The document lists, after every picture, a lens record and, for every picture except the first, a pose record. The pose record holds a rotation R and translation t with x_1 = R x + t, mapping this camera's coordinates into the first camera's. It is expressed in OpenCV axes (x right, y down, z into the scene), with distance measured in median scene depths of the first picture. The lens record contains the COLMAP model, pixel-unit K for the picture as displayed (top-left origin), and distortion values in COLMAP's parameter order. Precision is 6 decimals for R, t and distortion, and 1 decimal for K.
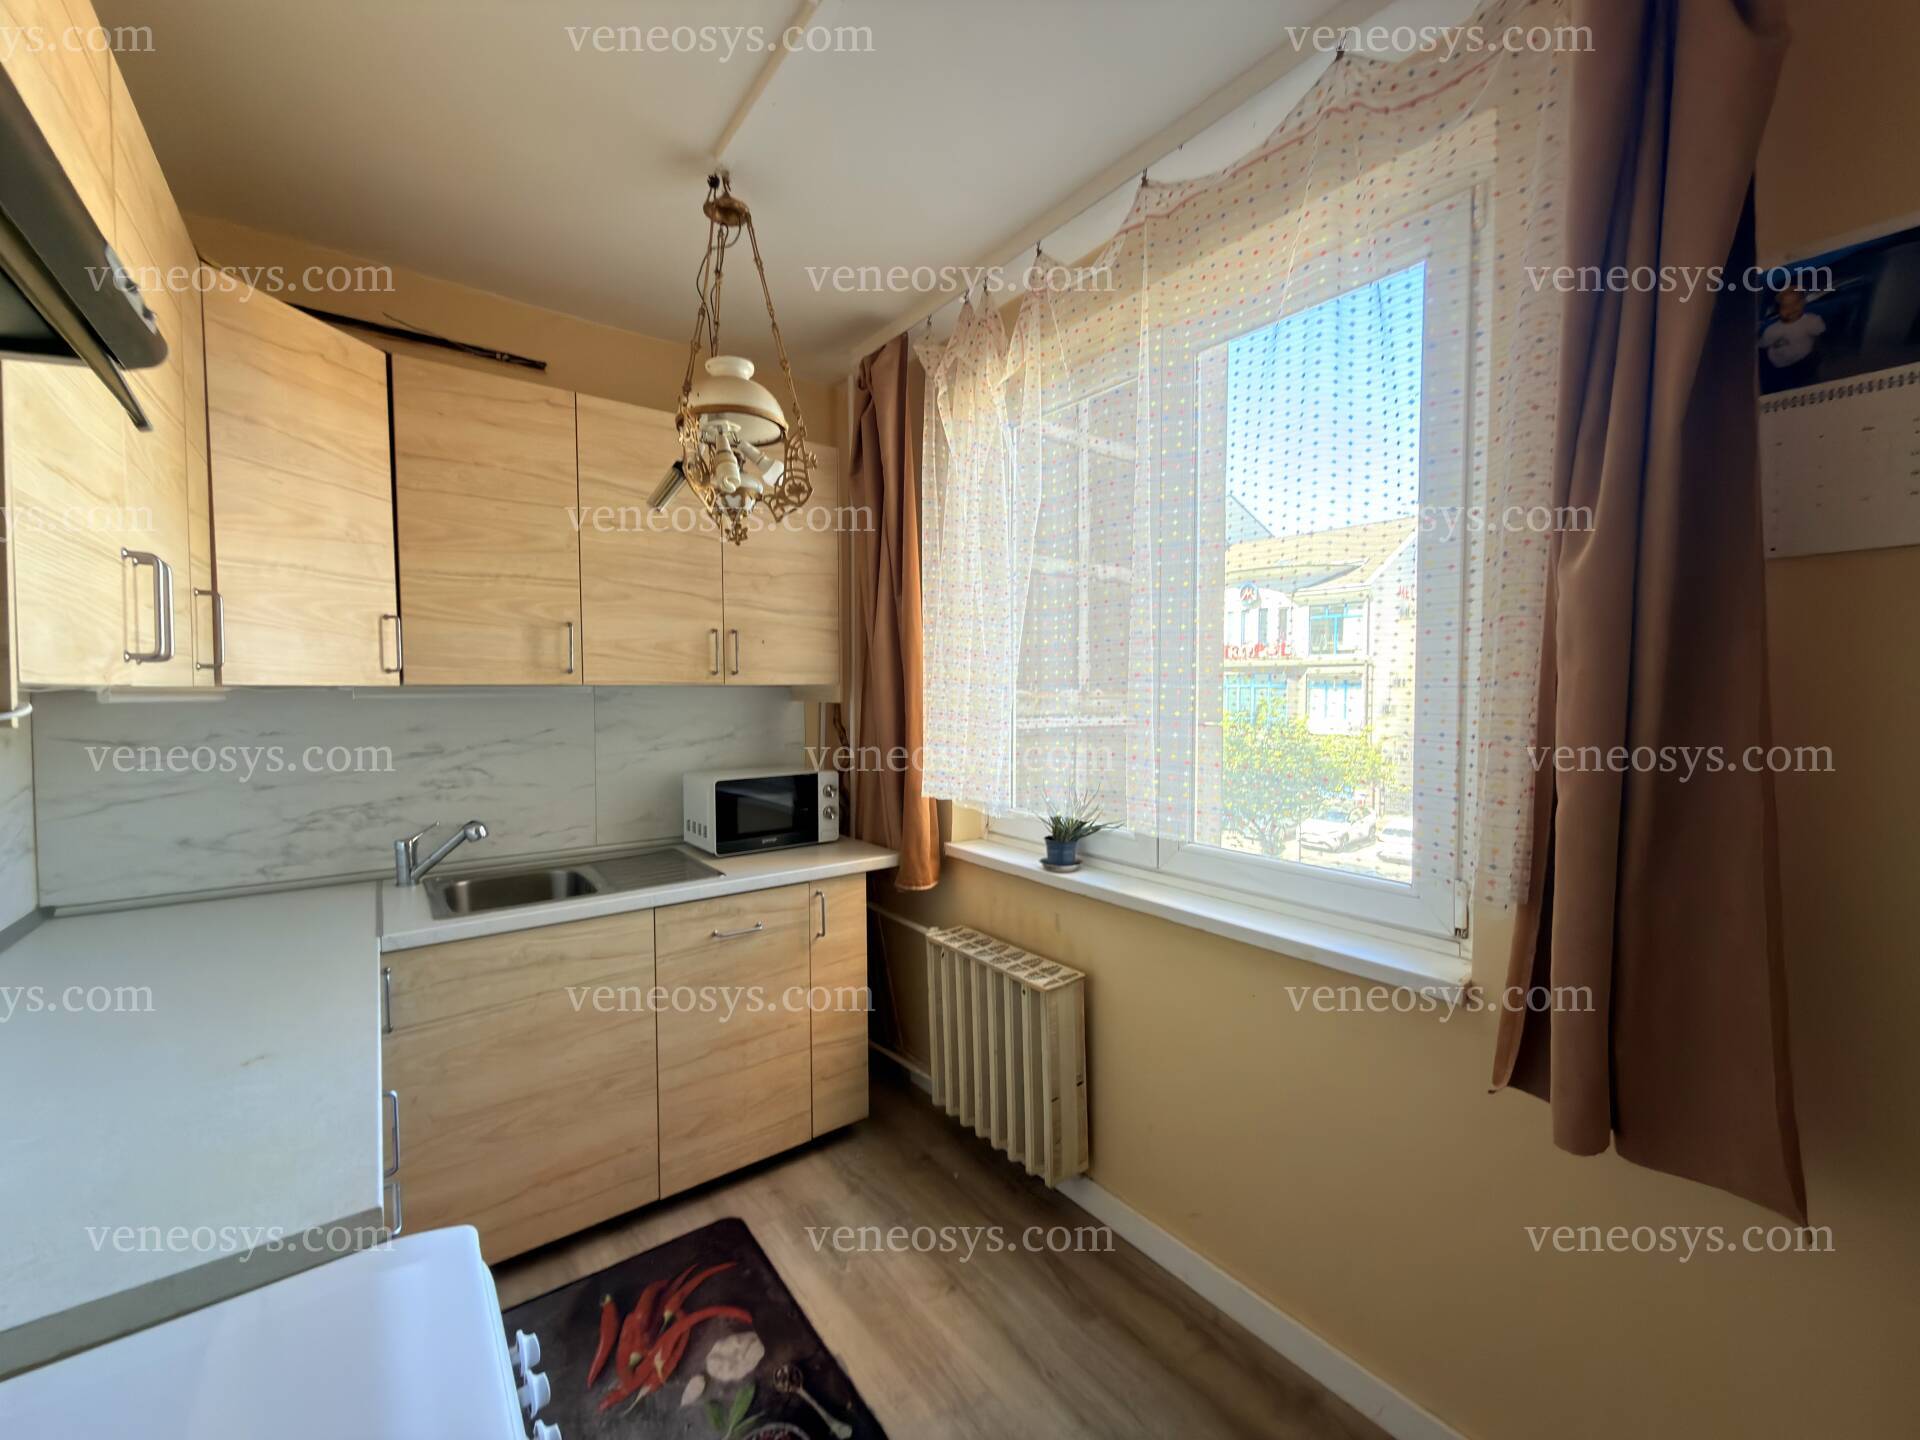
lens RADIAL K [[765.9, 0, 960.2], [0, 765.9, 721.9], [0, 0, 1]] dist [0.001559, 0.000380]
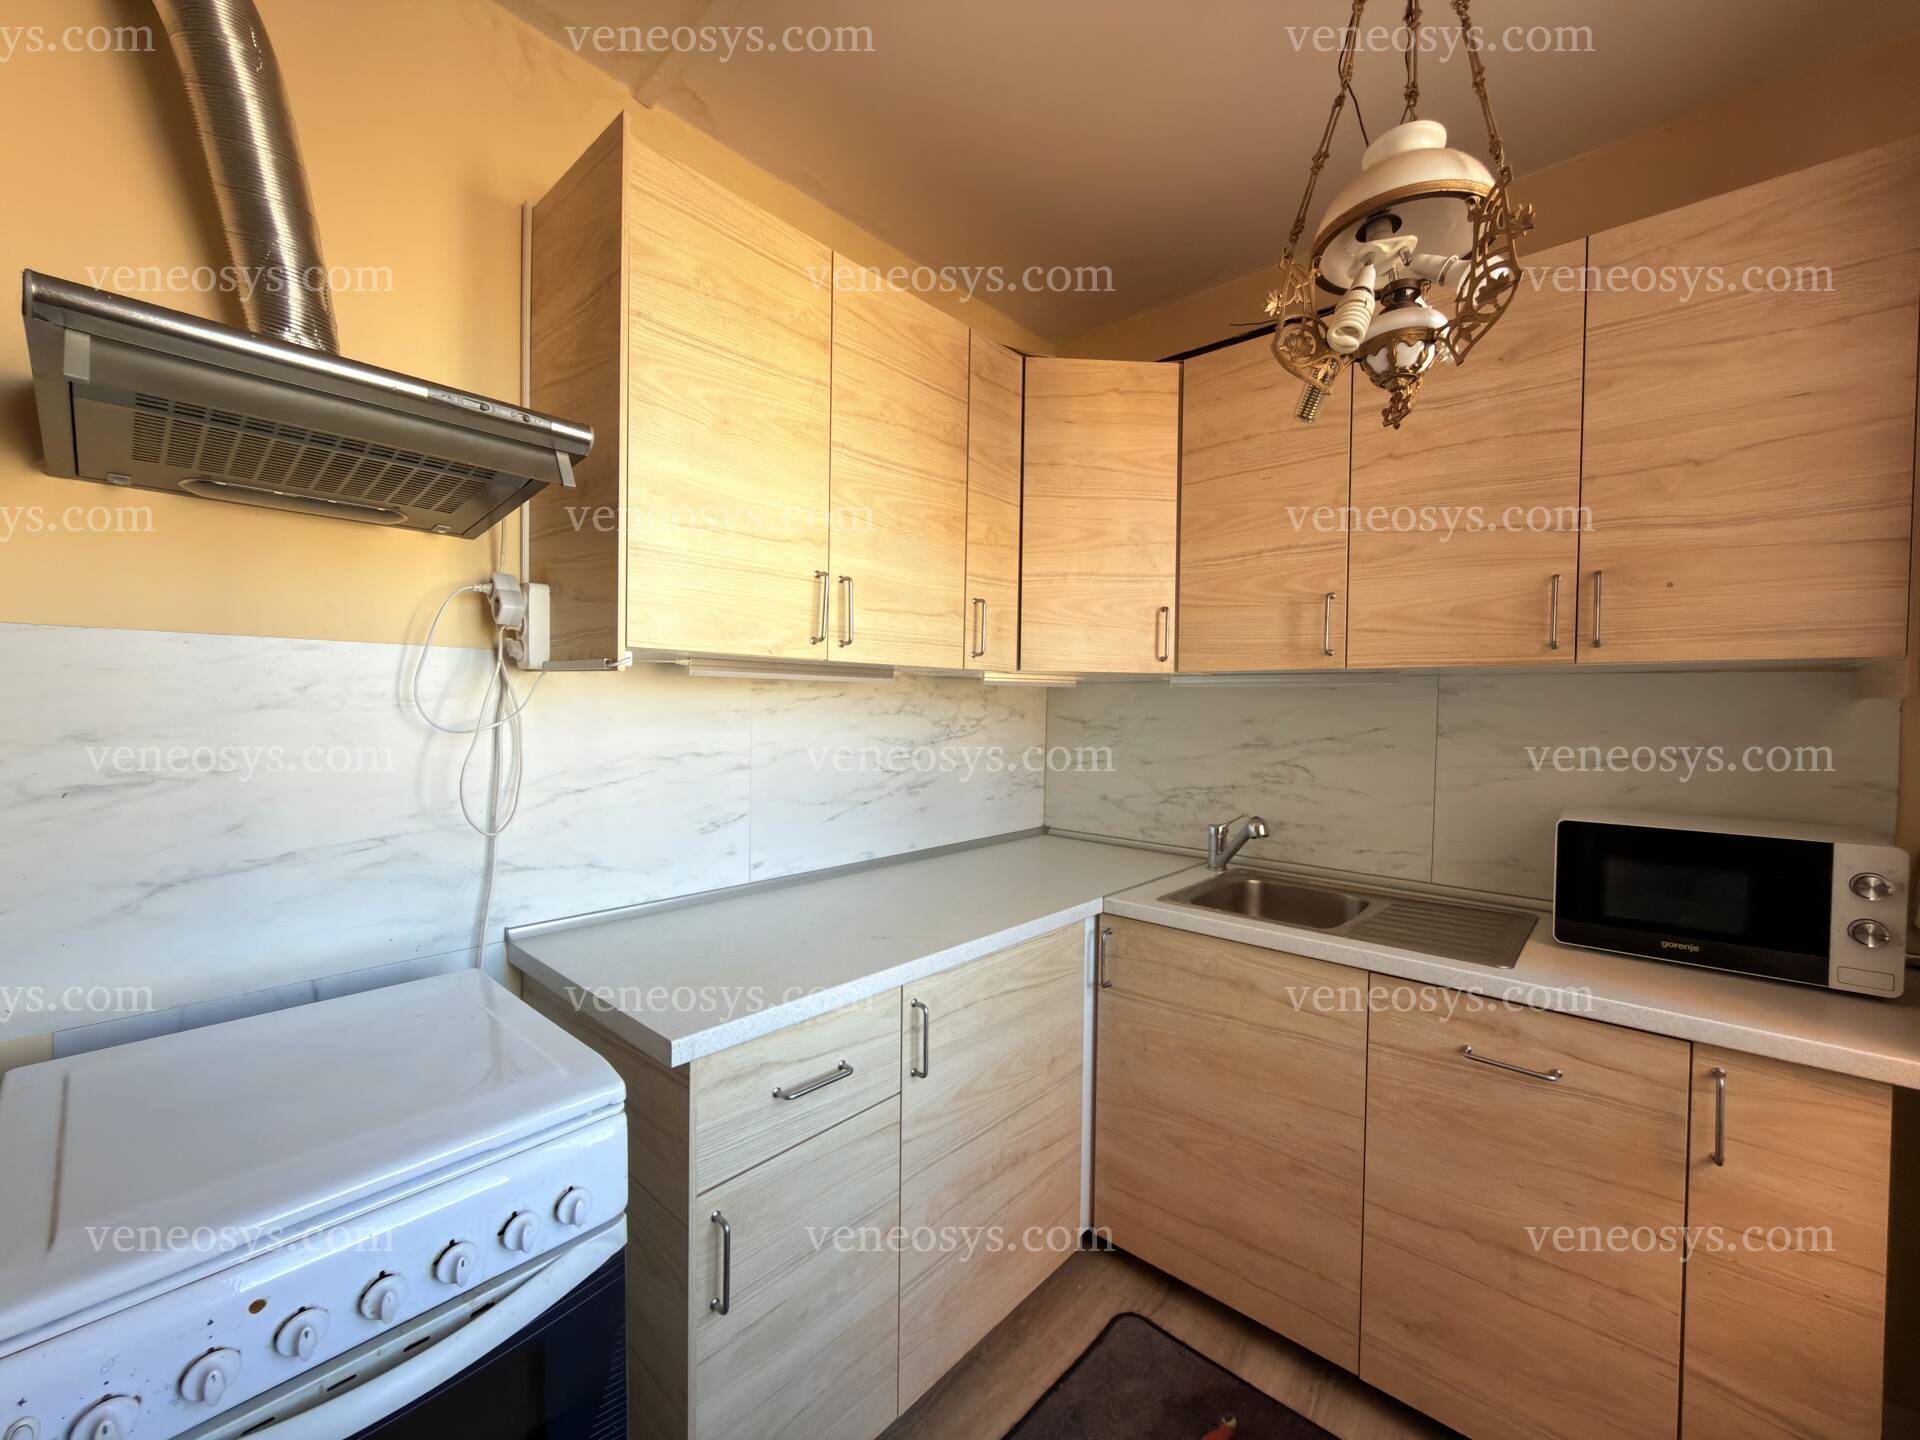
lens RADIAL K [[765.9, 0, 960.2], [0, 765.9, 721.9], [0, 0, 1]] dist [0.001559, 0.000380]
pose [[0.194501, 0.027493, -0.980517, 0.221130], [-0.054807, 0.998350, 0.017121, 0.015597], [0.979370, 0.050409, 0.195687, 0.452693]]
